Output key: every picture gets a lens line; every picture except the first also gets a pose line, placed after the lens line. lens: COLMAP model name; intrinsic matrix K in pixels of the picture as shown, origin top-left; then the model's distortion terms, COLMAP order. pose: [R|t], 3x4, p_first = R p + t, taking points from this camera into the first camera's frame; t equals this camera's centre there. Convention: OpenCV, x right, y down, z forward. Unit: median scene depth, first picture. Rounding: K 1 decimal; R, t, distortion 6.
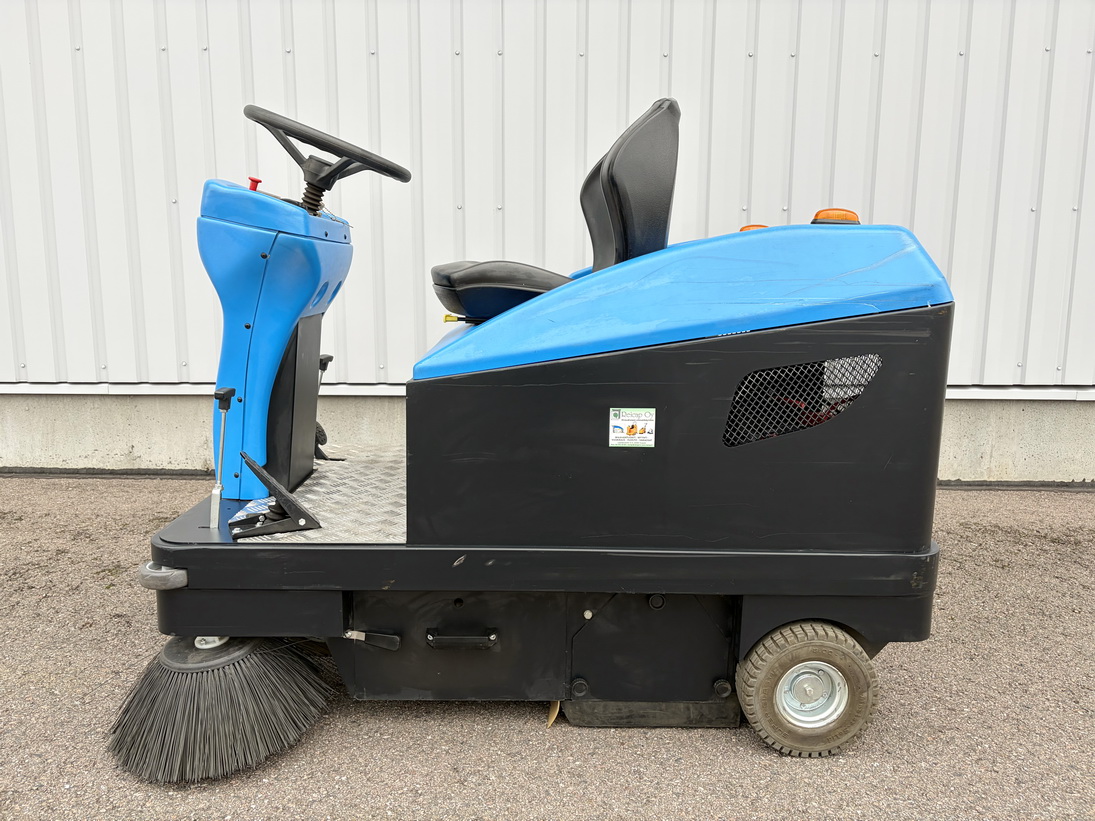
lens RADIAL K [[830.4, 0, 543.8], [0, 830.4, 406.6], [0, 0, 1]] dist [0.044950, -0.042191]
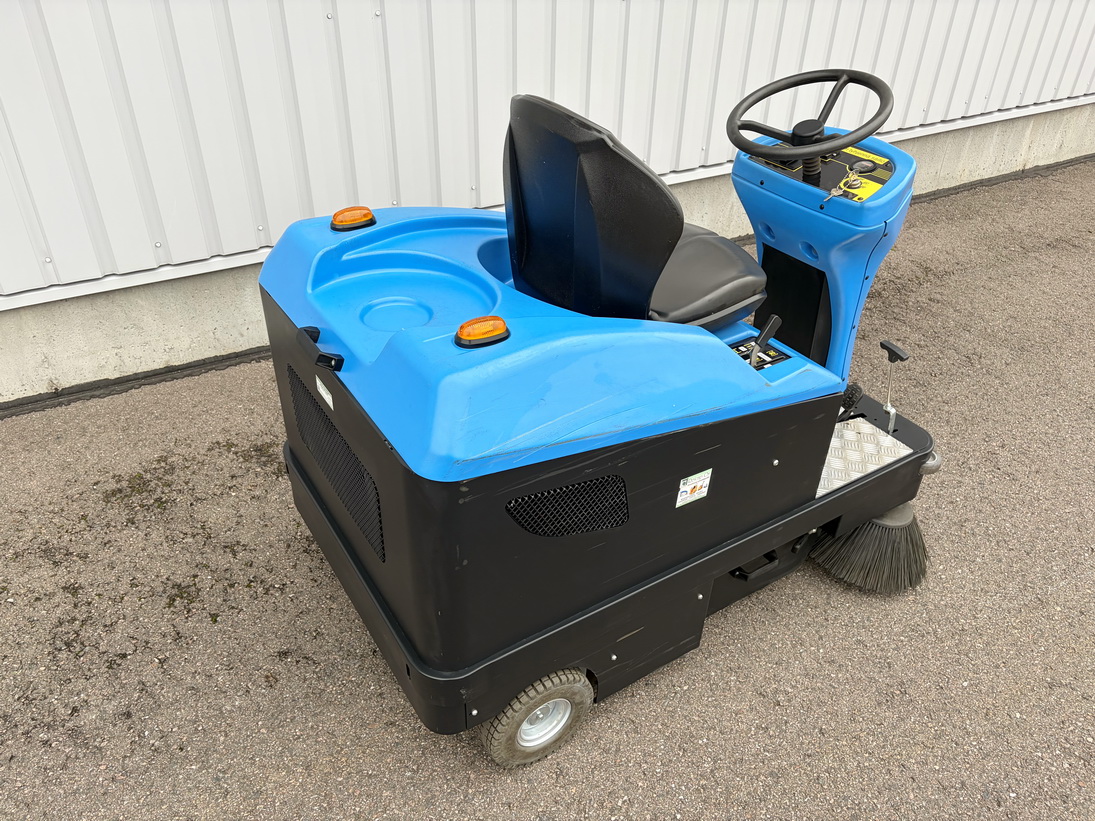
lens RADIAL K [[830.4, 0, 537.7], [0, 830.4, 415.7], [0, 0, 1]] dist [0.044950, -0.042191]
pose [[0.860160, -0.270010, 0.432688, -0.425245], [0.057265, 0.894133, 0.444126, -0.271911], [-0.506799, -0.357241, 0.784560, 0.162934]]
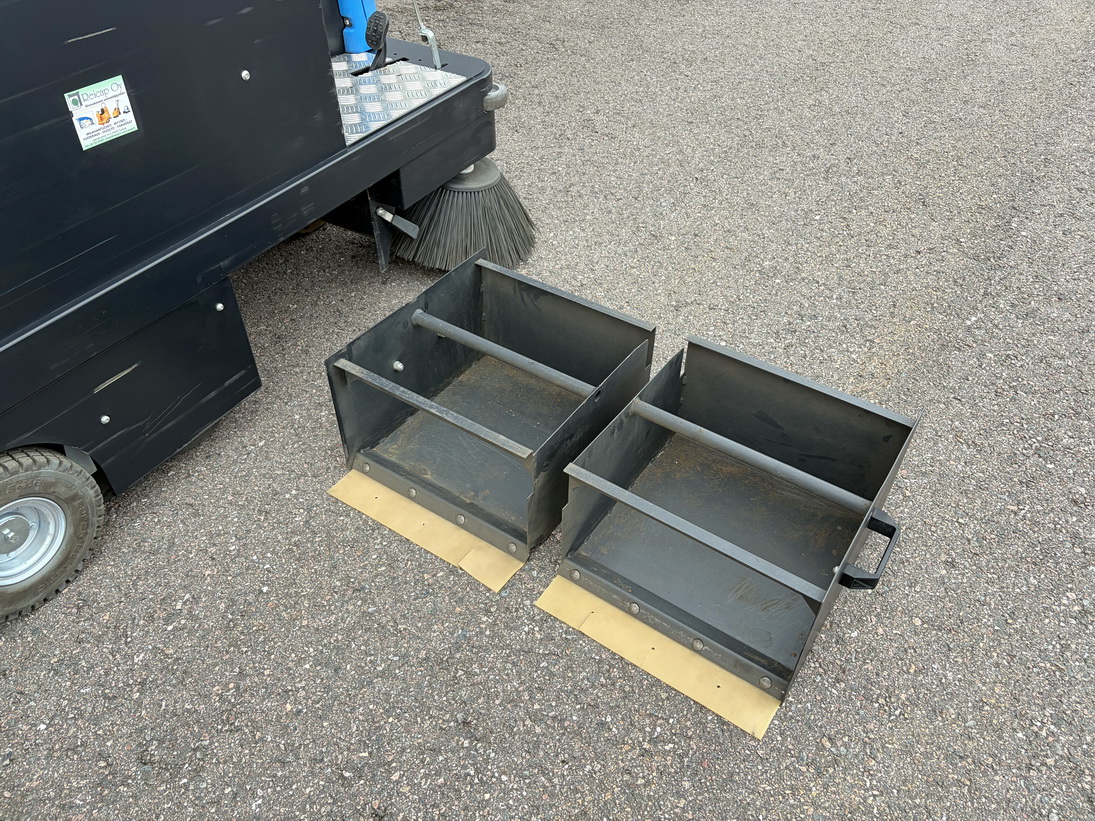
lens RADIAL K [[830.4, 0, 543.1], [0, 830.4, 418.5], [0, 0, 1]] dist [0.044950, -0.042191]
pose [[0.551807, -0.568532, 0.610148, -0.300222], [0.141739, 0.784906, 0.603185, -0.069105], [-0.821839, -0.246360, 0.513700, 0.160045]]
